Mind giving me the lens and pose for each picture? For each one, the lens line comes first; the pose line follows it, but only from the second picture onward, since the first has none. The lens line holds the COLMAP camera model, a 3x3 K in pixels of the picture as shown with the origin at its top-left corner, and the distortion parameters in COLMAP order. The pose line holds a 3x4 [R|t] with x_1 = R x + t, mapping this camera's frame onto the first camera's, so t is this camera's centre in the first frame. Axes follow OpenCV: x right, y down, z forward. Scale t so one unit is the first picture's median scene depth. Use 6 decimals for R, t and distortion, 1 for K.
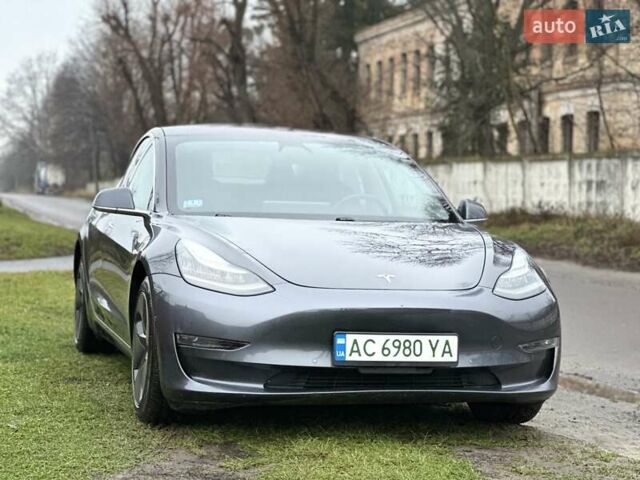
lens RADIAL K [[1446.5, 0, 323.3], [0, 1446.5, 245.4], [0, 0, 1]] dist [0.189380, 0.000000]
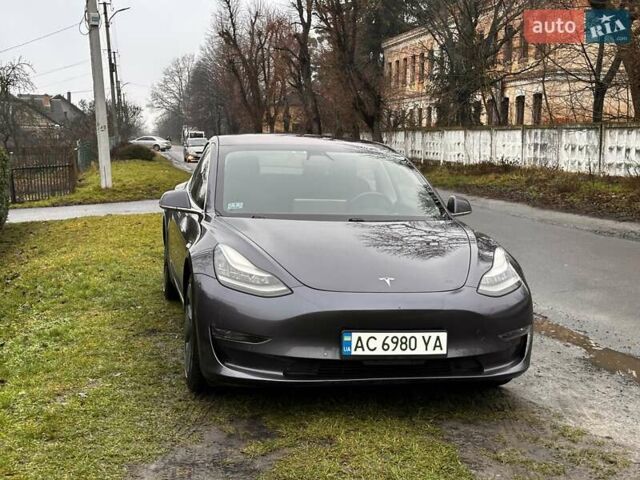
lens RADIAL K [[898.3, 0, 316.7], [0, 898.3, 240.0], [0, 0, 1]] dist [0.148998, 0.000000]
pose [[0.998742, 0.005448, -0.049838, 0.022130], [-0.001853, 0.997410, 0.071903, -0.063448], [0.050100, -0.071720, 0.996166, 0.259202]]
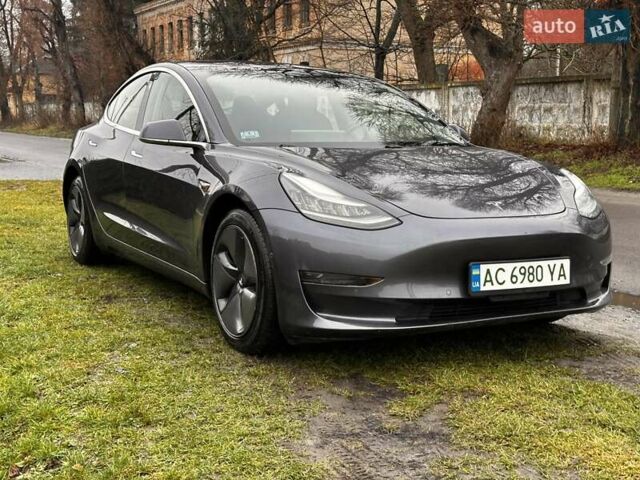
lens RADIAL K [[898.3, 0, 318.5], [0, 898.3, 242.4], [0, 0, 1]] dist [0.148998, 0.000000]
pose [[0.972539, -0.048706, 0.227588, -0.222397], [0.025197, 0.994144, 0.105082, -0.021226], [-0.231374, -0.096462, 0.968071, 0.403302]]
